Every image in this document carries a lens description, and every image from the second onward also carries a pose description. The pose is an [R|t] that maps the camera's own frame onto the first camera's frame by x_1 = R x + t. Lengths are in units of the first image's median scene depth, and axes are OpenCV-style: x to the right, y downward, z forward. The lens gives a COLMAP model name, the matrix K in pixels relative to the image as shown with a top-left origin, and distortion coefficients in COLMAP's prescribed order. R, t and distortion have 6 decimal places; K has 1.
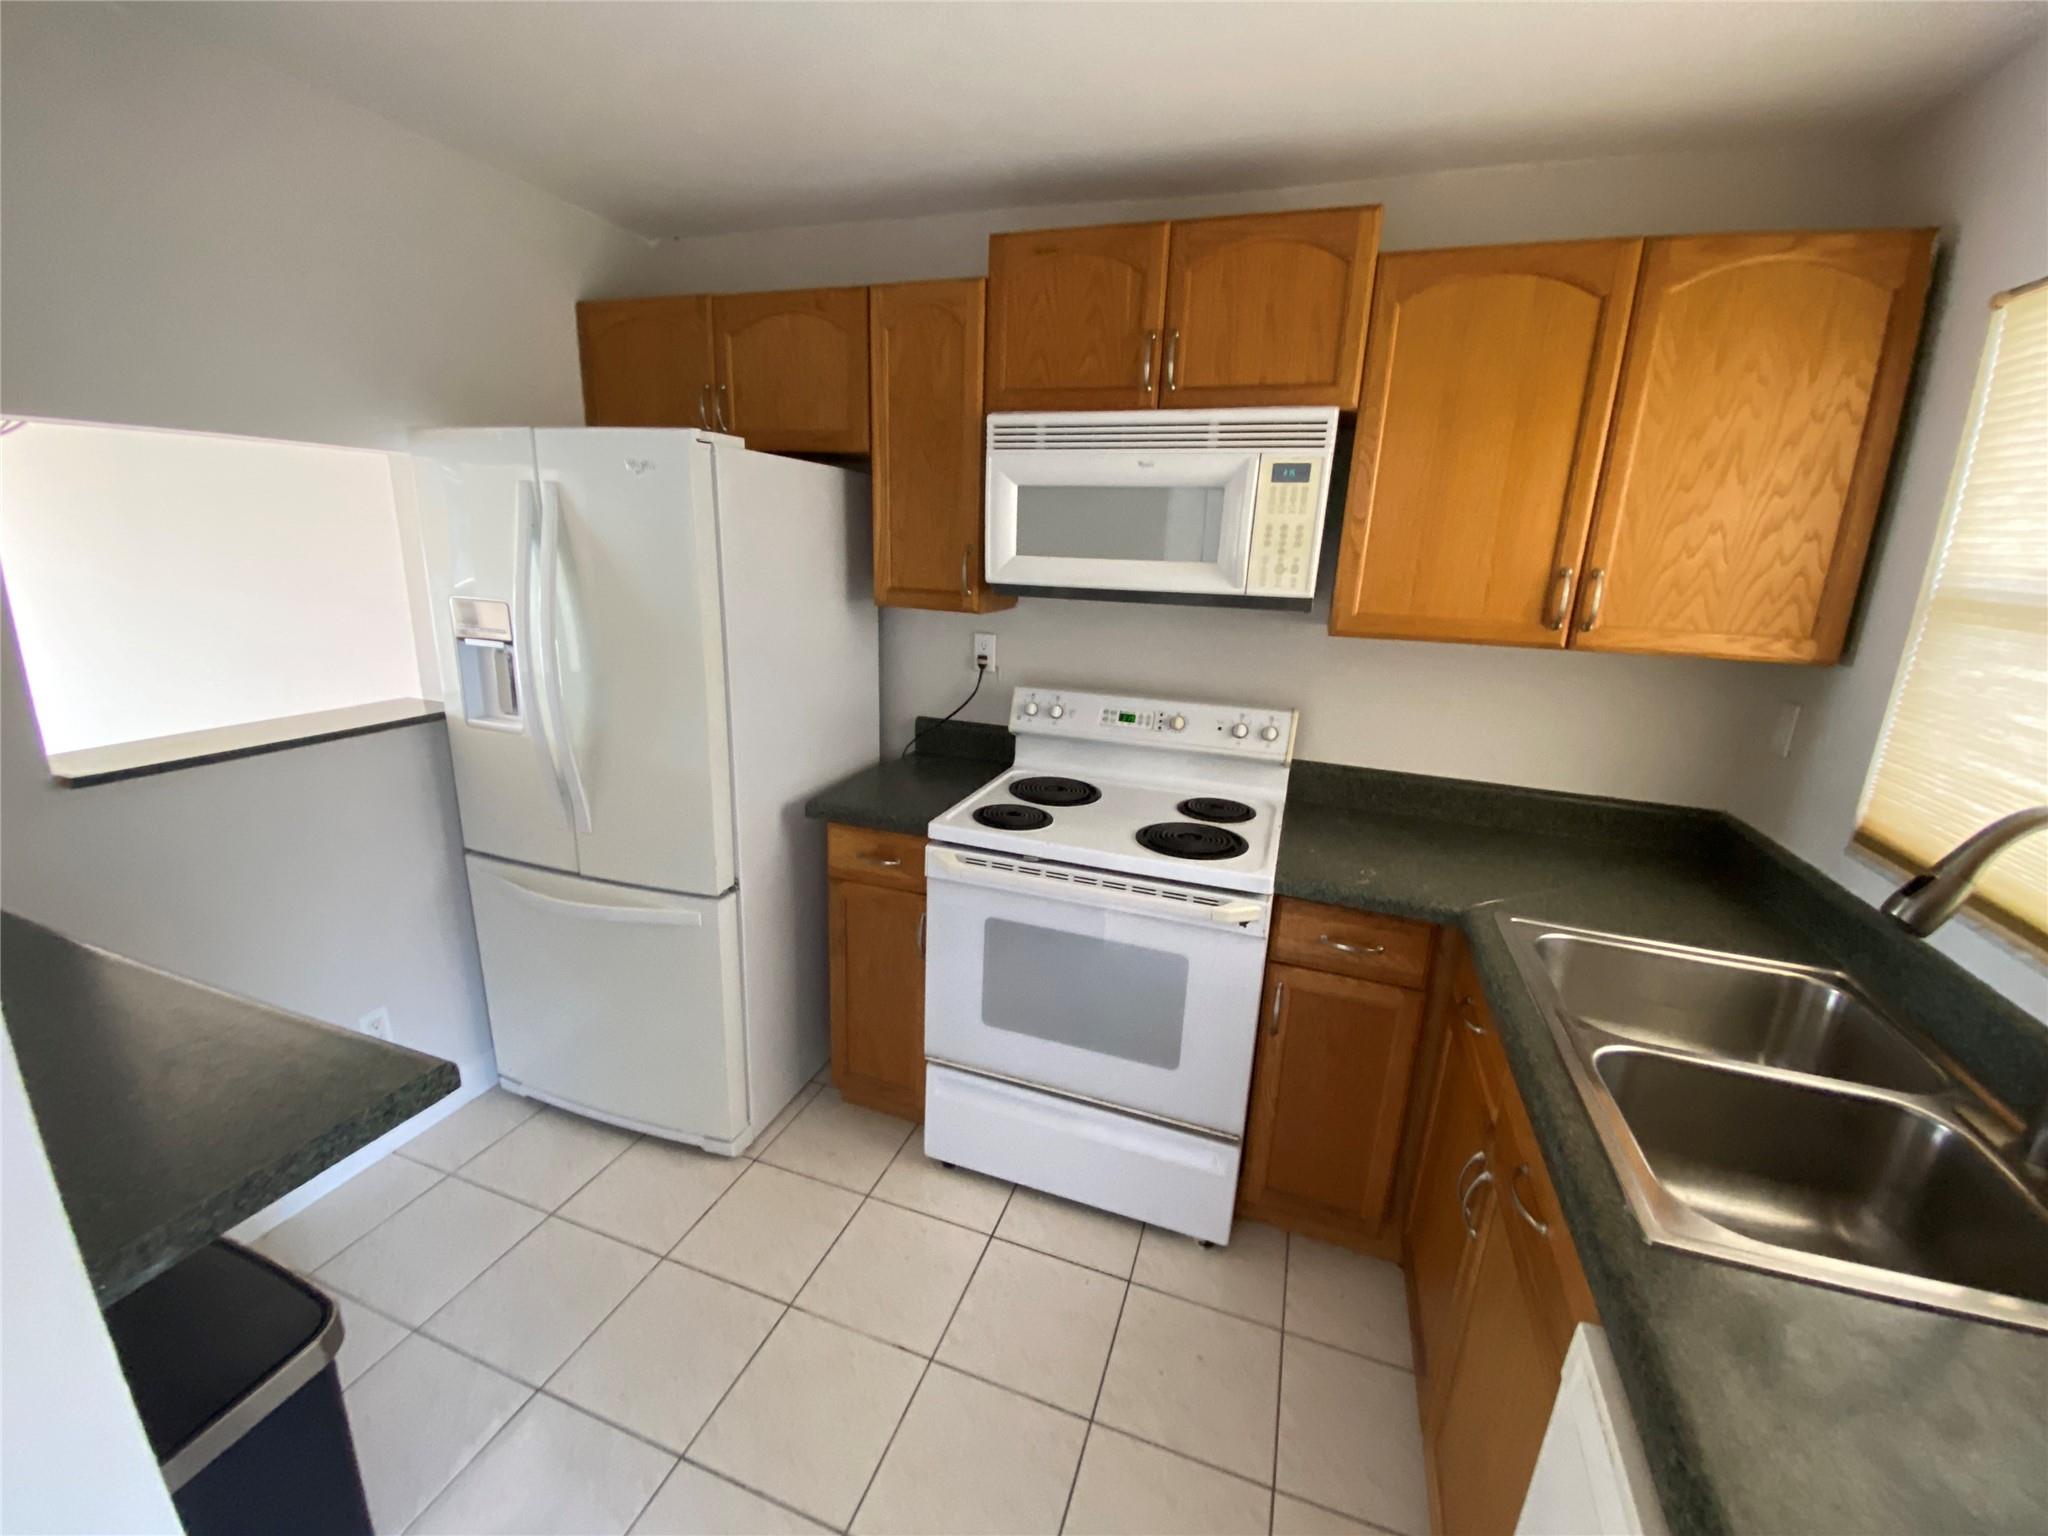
lens RADIAL K [[827.8, 0, 1024.0], [0, 827.8, 768.0], [0, 0, 1]] dist [0.023507, -0.021314]
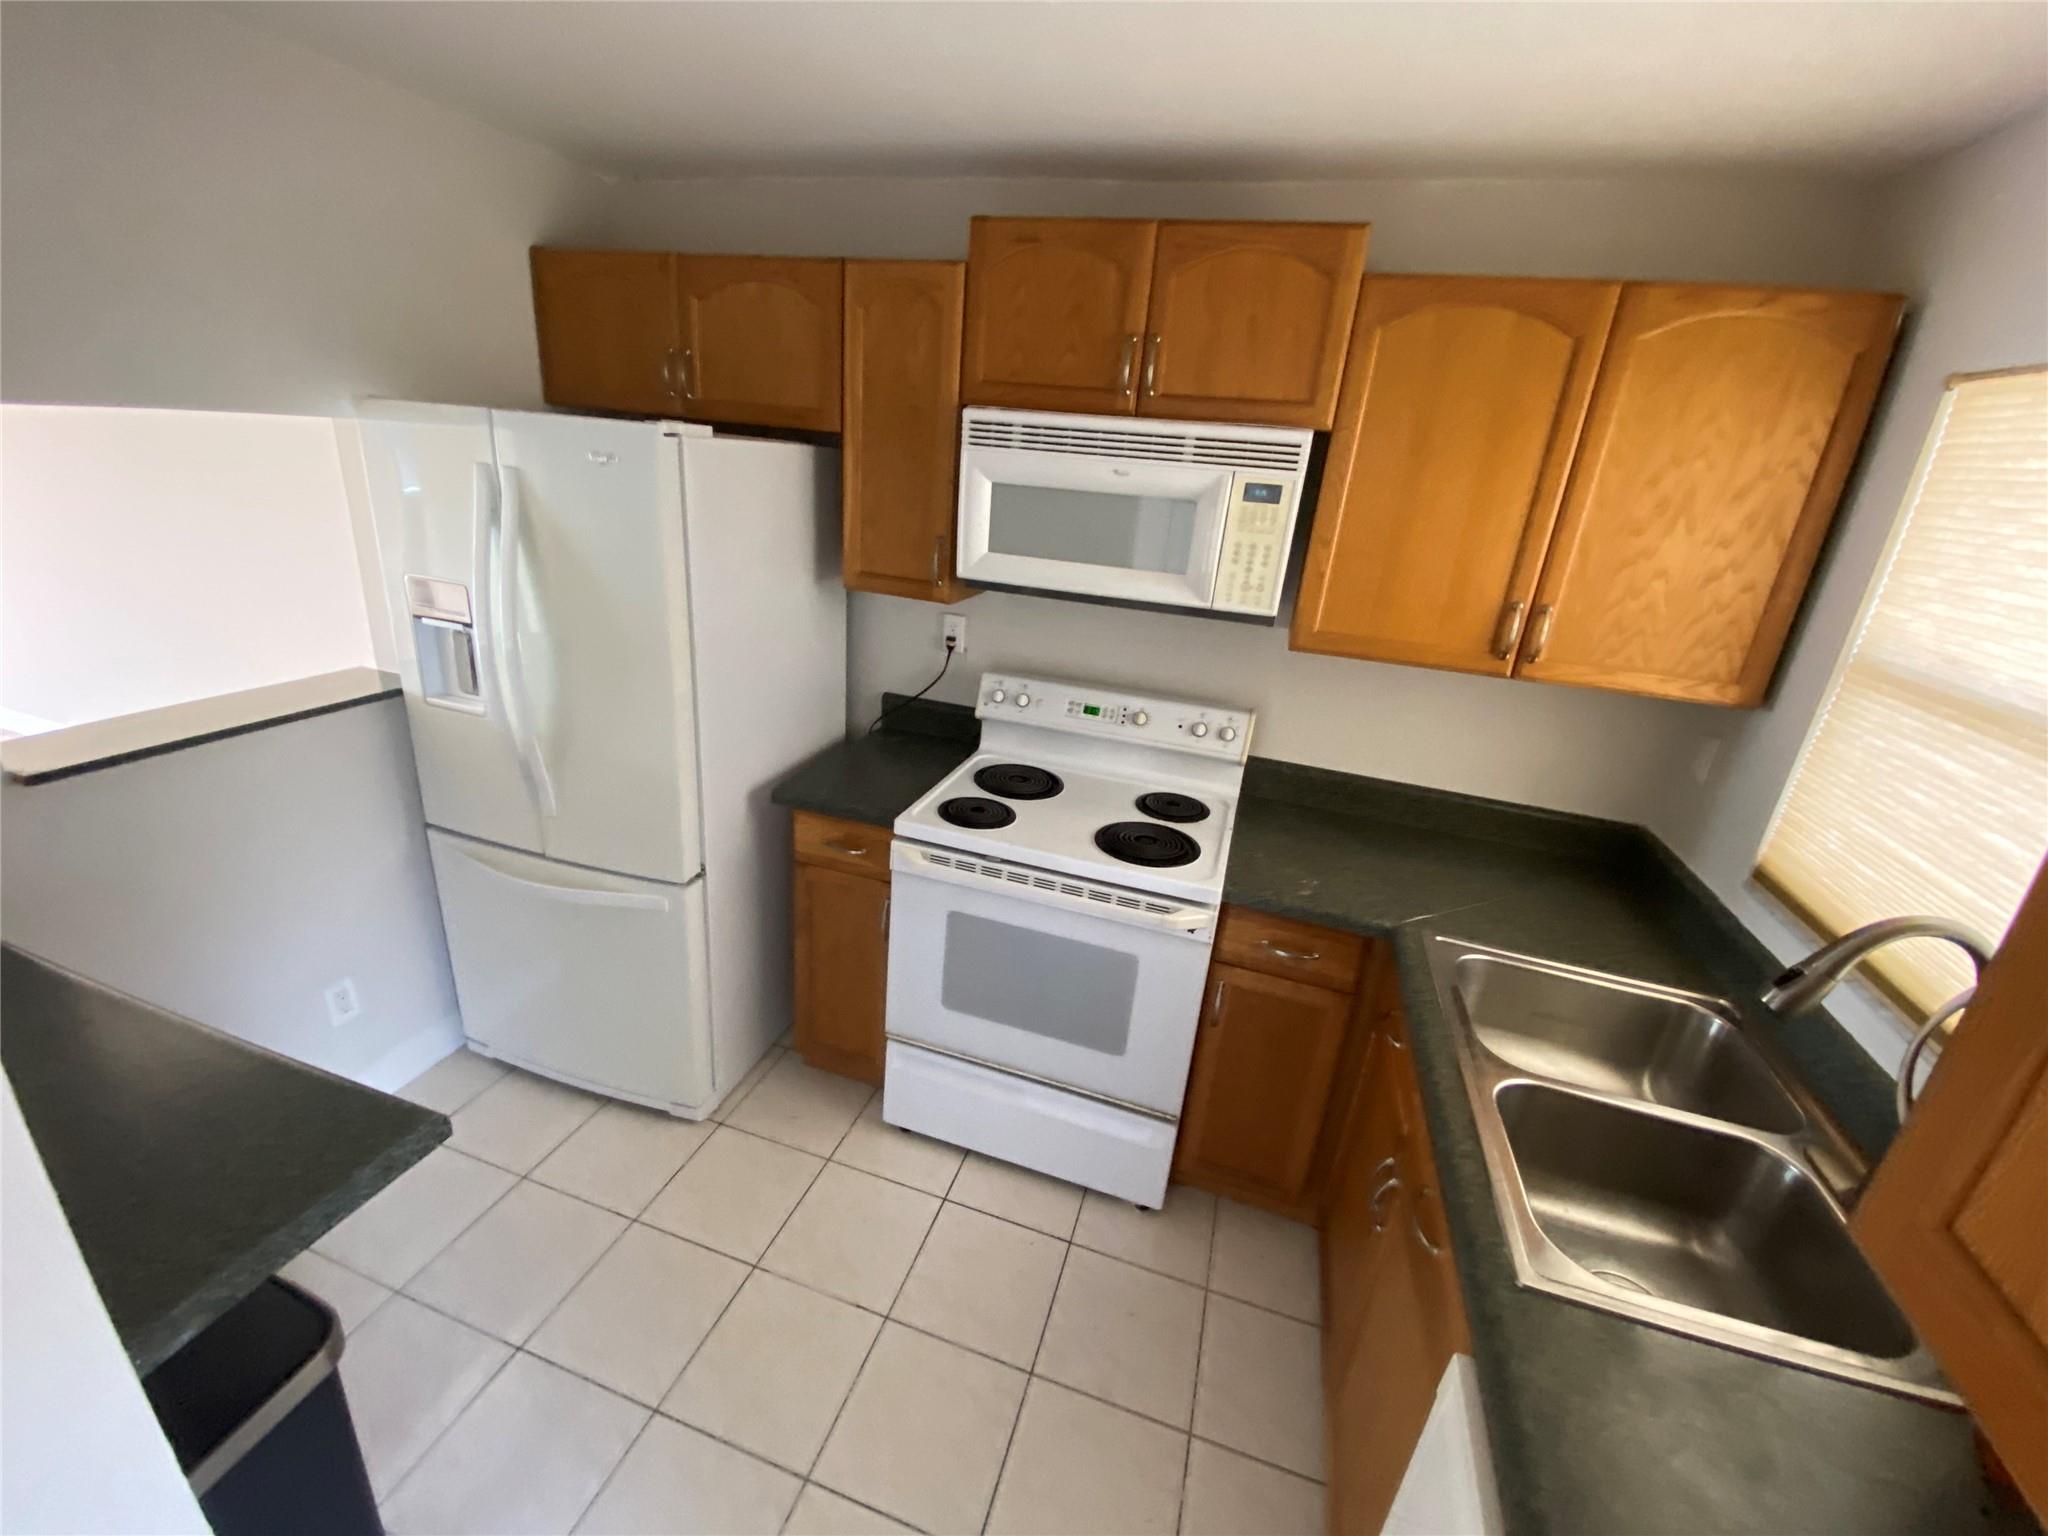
lens RADIAL K [[827.8, 0, 1024.0], [0, 827.8, 768.0], [0, 0, 1]] dist [0.023507, -0.021314]
pose [[0.998379, 0.031905, 0.047136, -0.005411], [-0.036177, 0.995032, 0.092747, -0.103459], [-0.043943, -0.094302, 0.994573, -0.022932]]
